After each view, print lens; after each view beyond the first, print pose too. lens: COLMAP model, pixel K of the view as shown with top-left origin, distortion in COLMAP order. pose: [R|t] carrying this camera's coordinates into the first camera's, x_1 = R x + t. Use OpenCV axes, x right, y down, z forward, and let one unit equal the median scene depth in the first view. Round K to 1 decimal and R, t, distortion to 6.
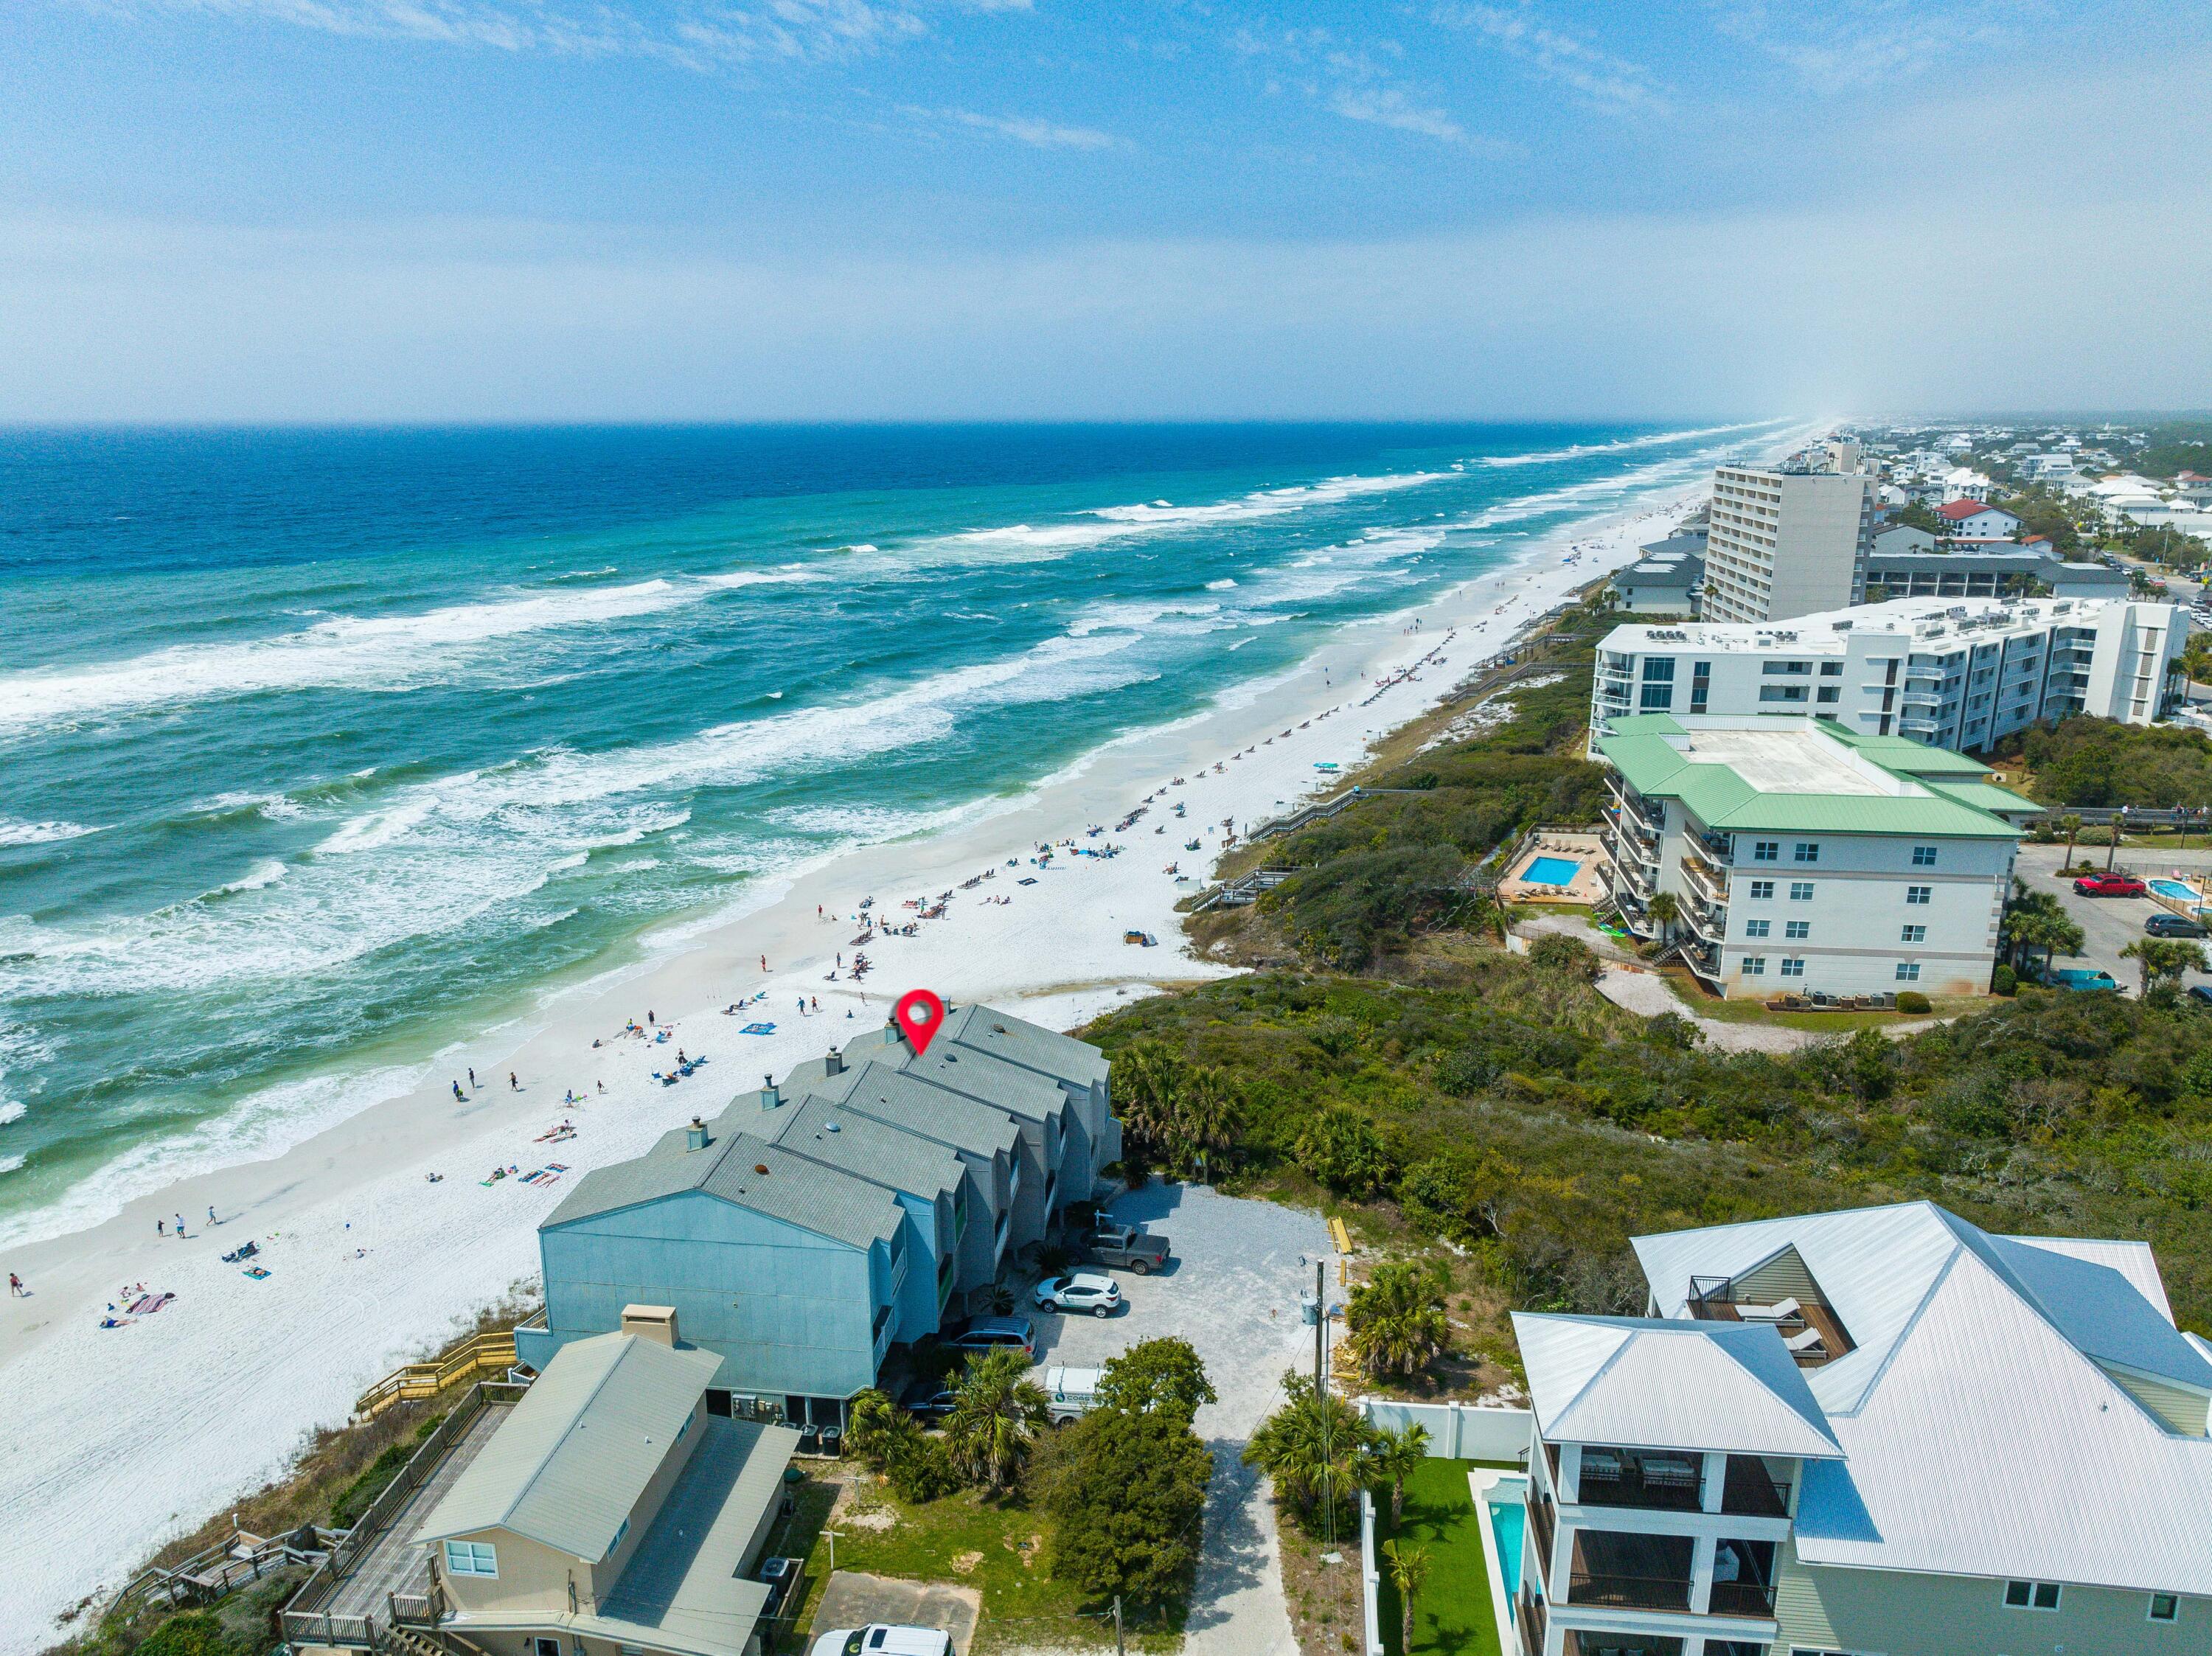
lens RADIAL K [[1539.7, 0, 1106.0], [0, 1539.7, 828.0], [0, 0, 1]] dist [-0.002631, 0.001529]
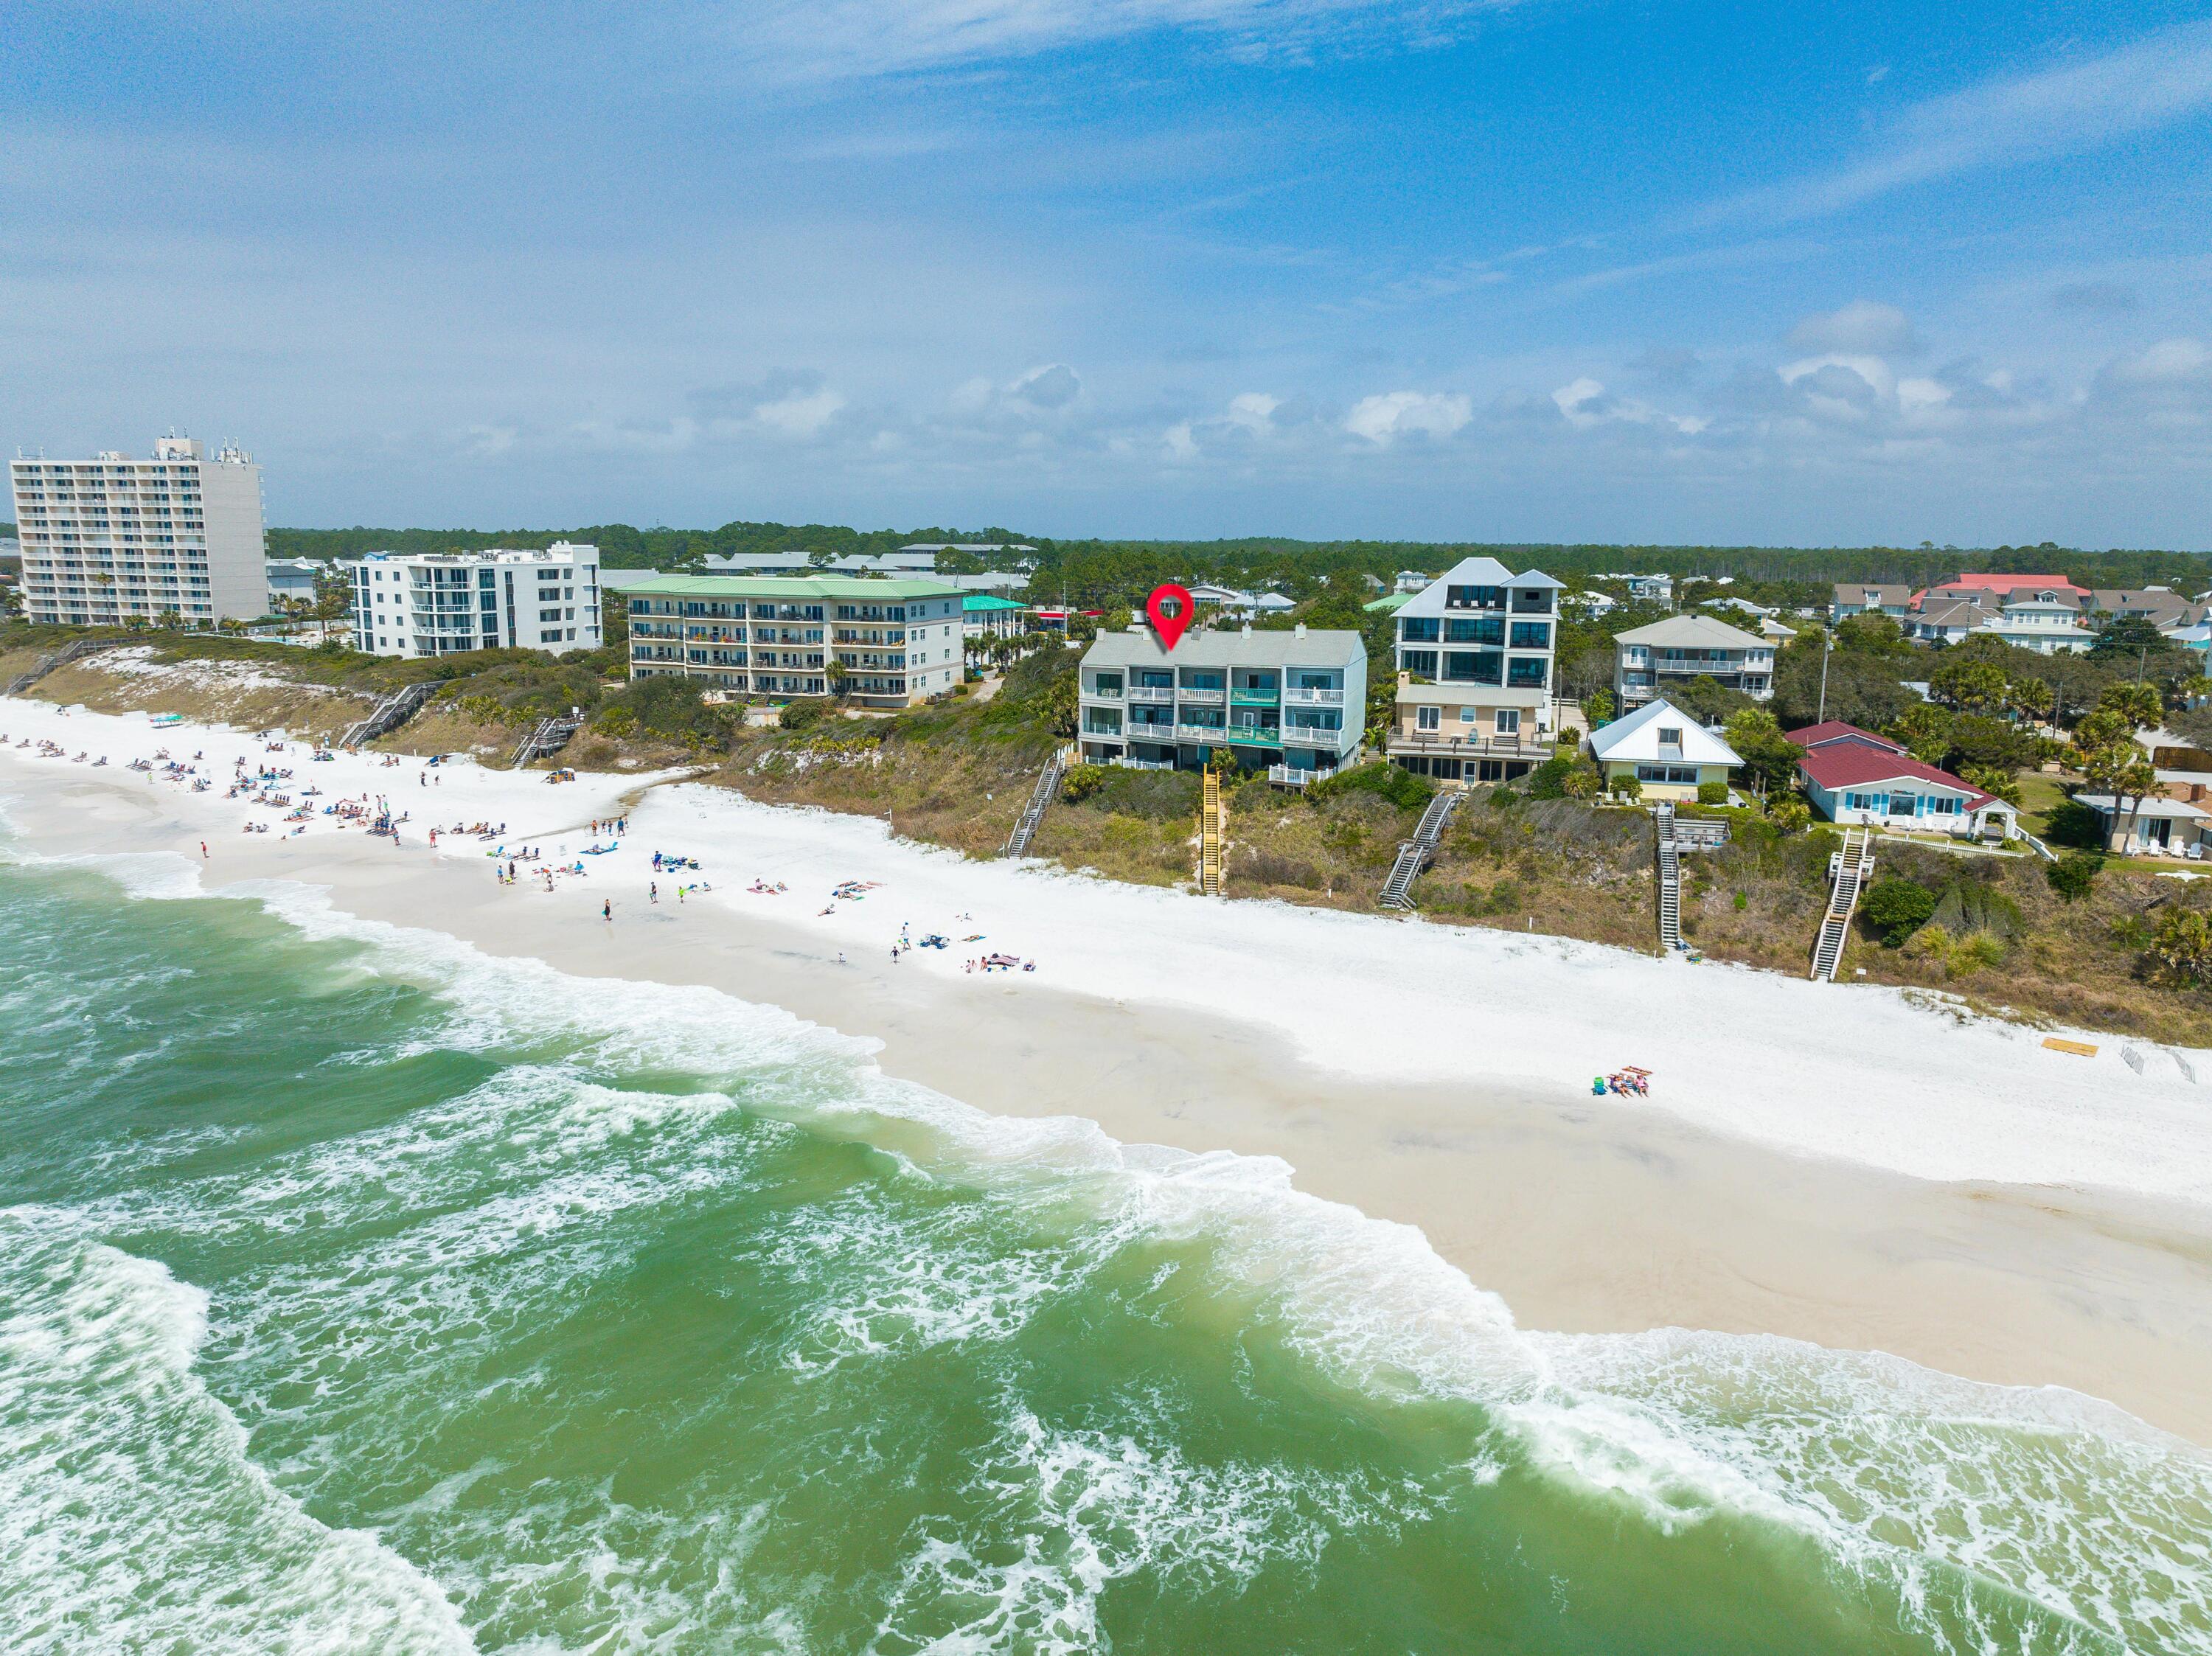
lens RADIAL K [[1572.8, 0, 1113.0], [0, 1572.8, 769.8], [0, 0, 1]] dist [-0.007919, -0.003803]
pose [[0.147384, -0.138298, 0.979363, -0.982127], [0.247732, 0.963776, 0.098816, 0.052045], [-0.957552, 0.228056, 0.176306, 0.410372]]
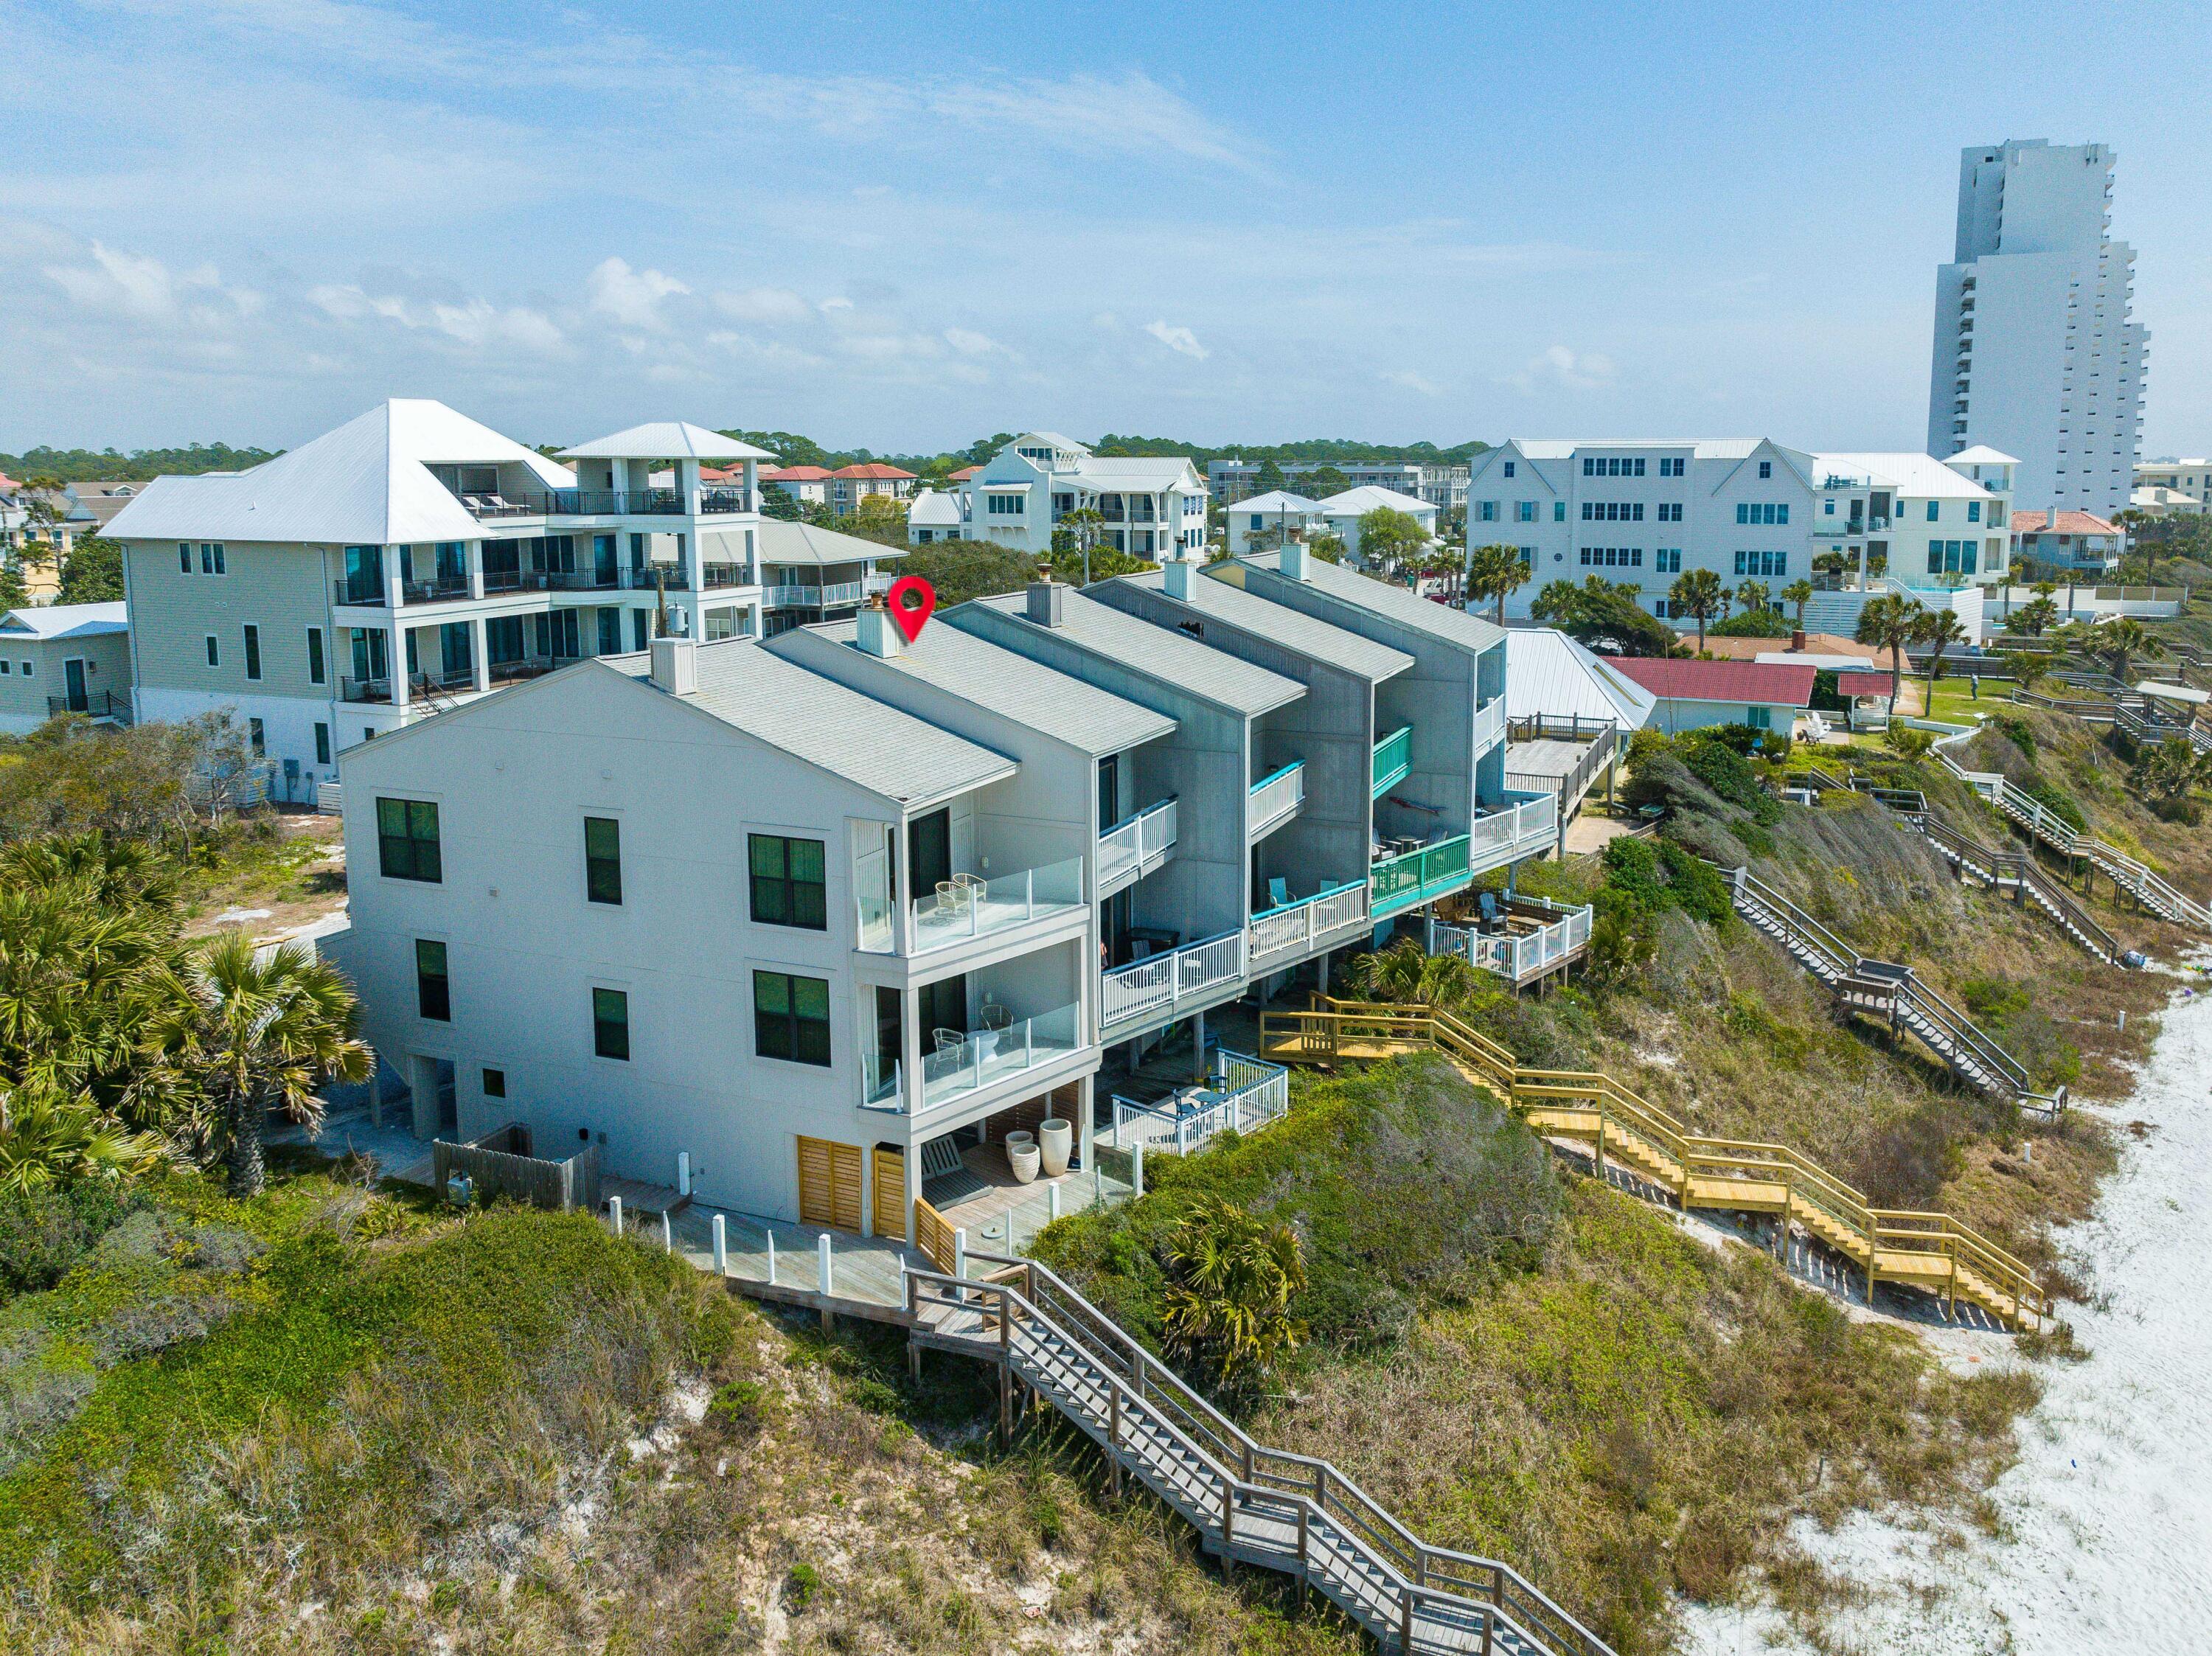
lens RADIAL K [[1609.9, 0, 1205.6], [0, 1609.9, 674.2], [0, 0, 1]] dist [0.010757, 0.002860]
pose [[-0.968930, -0.029589, 0.245558, -0.177328], [0.067340, 0.923752, 0.377024, -0.007875], [-0.237991, 0.381846, -0.893059, 0.733871]]
